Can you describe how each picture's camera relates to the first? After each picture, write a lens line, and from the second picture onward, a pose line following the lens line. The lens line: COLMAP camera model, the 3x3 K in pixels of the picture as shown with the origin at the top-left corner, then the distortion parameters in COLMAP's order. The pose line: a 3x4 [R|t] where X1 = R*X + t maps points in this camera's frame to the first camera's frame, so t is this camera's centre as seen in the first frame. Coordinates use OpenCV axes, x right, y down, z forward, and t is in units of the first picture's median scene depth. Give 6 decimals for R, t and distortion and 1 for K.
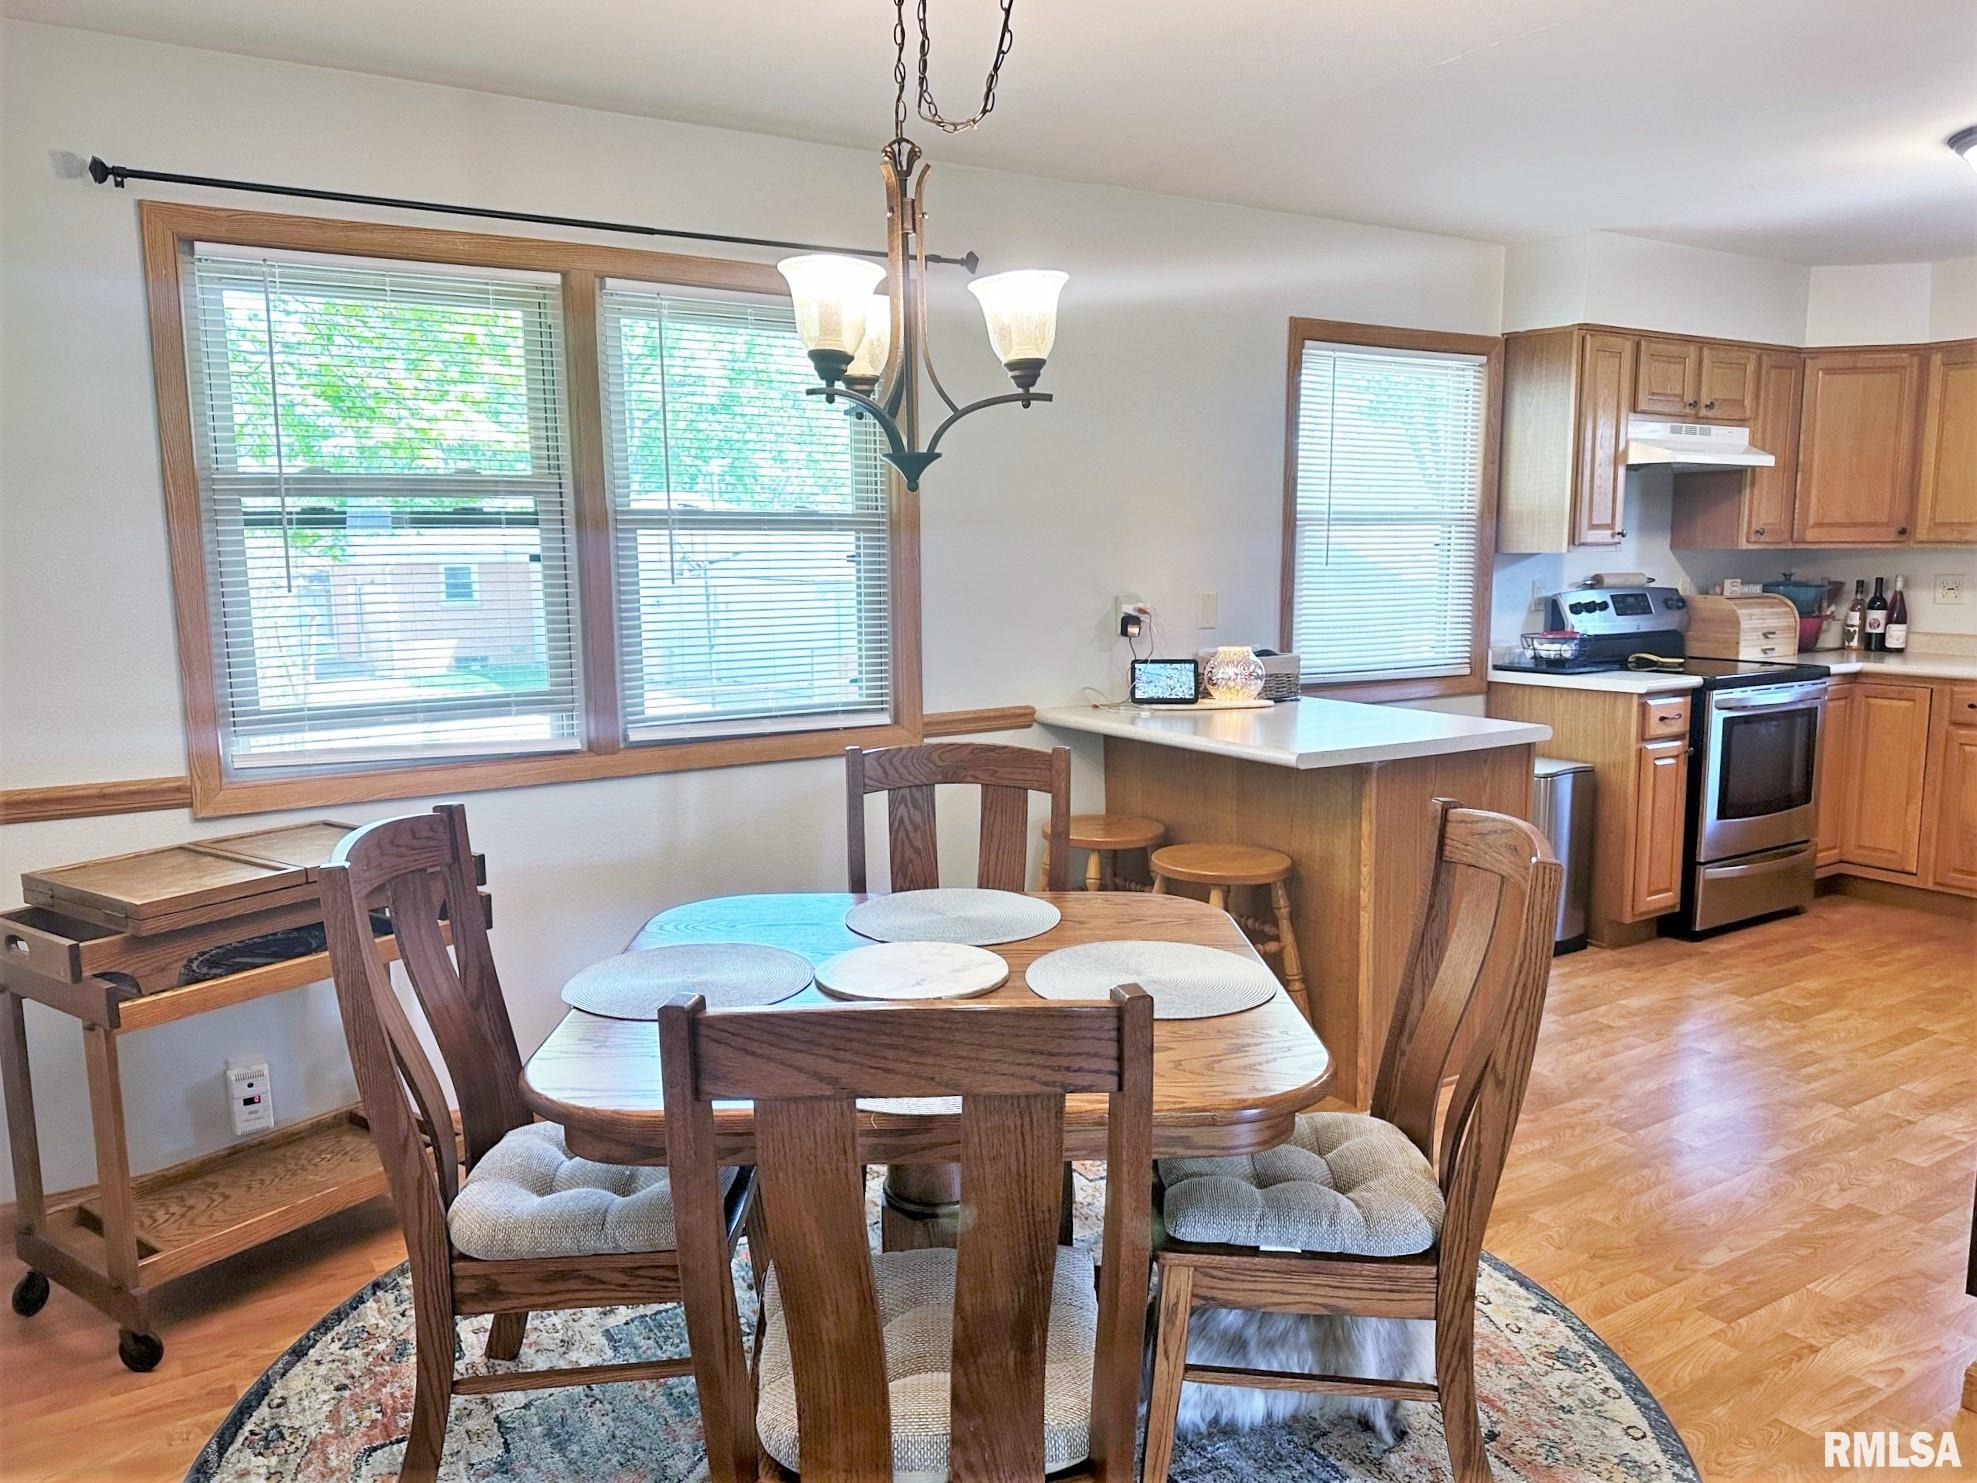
lens RADIAL K [[1415.5, 0, 986.8], [0, 1415.5, 720.4], [0, 0, 1]] dist [0.021532, -0.005418]
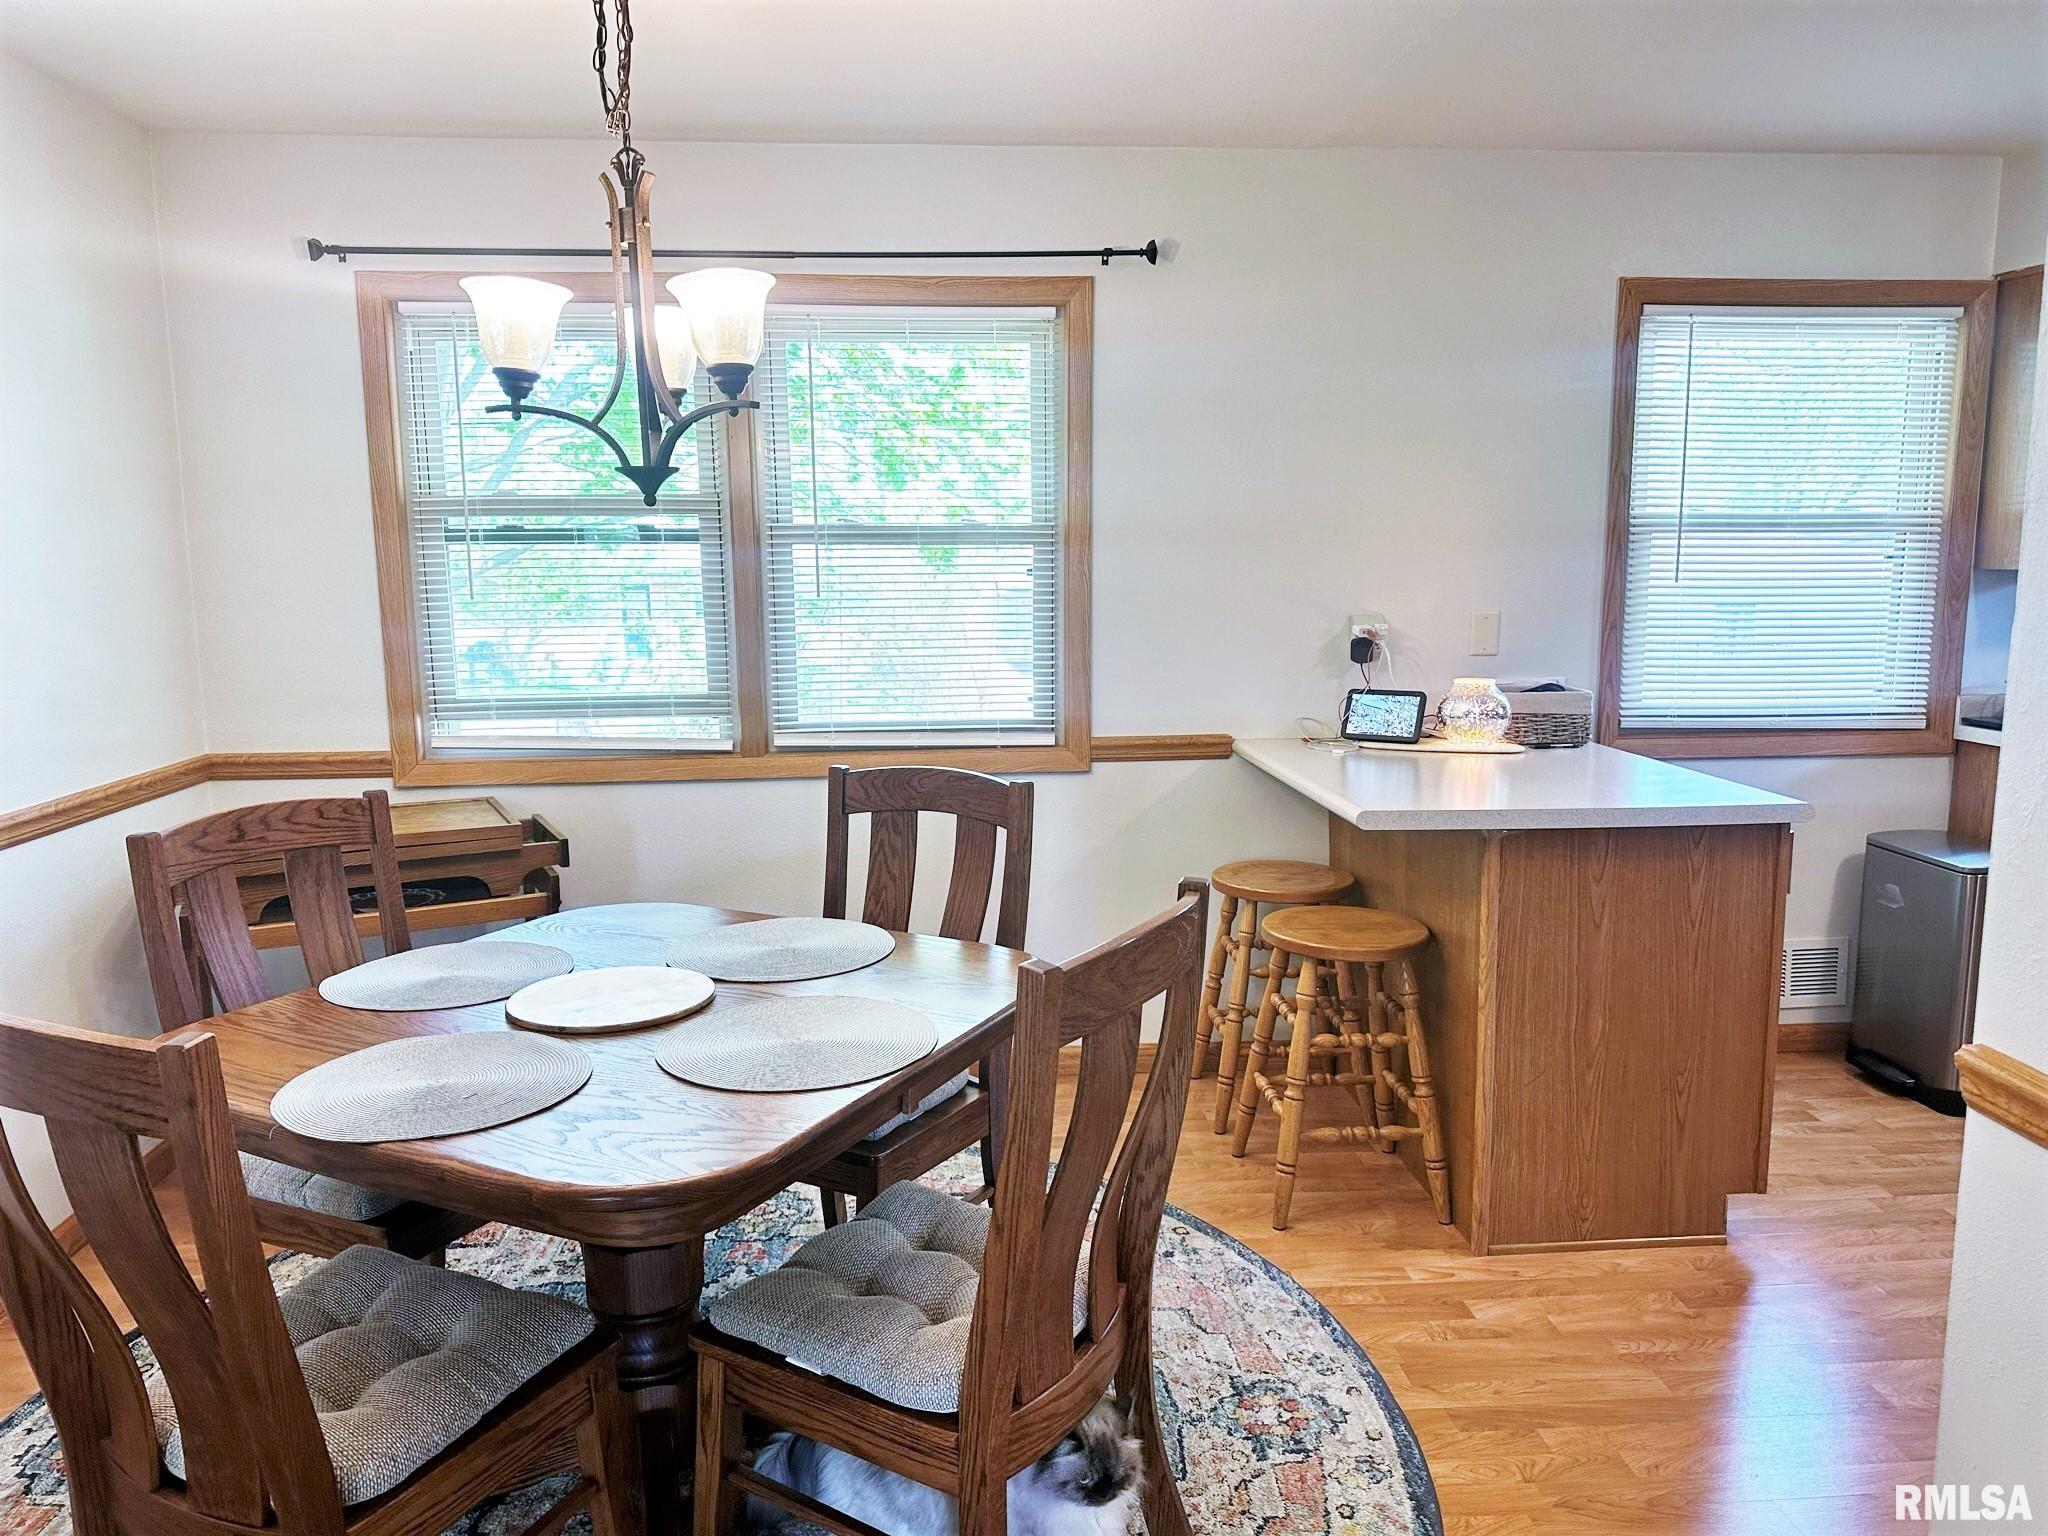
lens RADIAL K [[1398.5, 0, 1022.7], [0, 1398.5, 758.8], [0, 0, 1]] dist [0.036008, -0.039194]
pose [[0.889055, 0.067151, -0.452849, 0.347004], [-0.057176, 0.997726, 0.035698, -0.021083], [0.454216, -0.005845, 0.890872, 0.143038]]
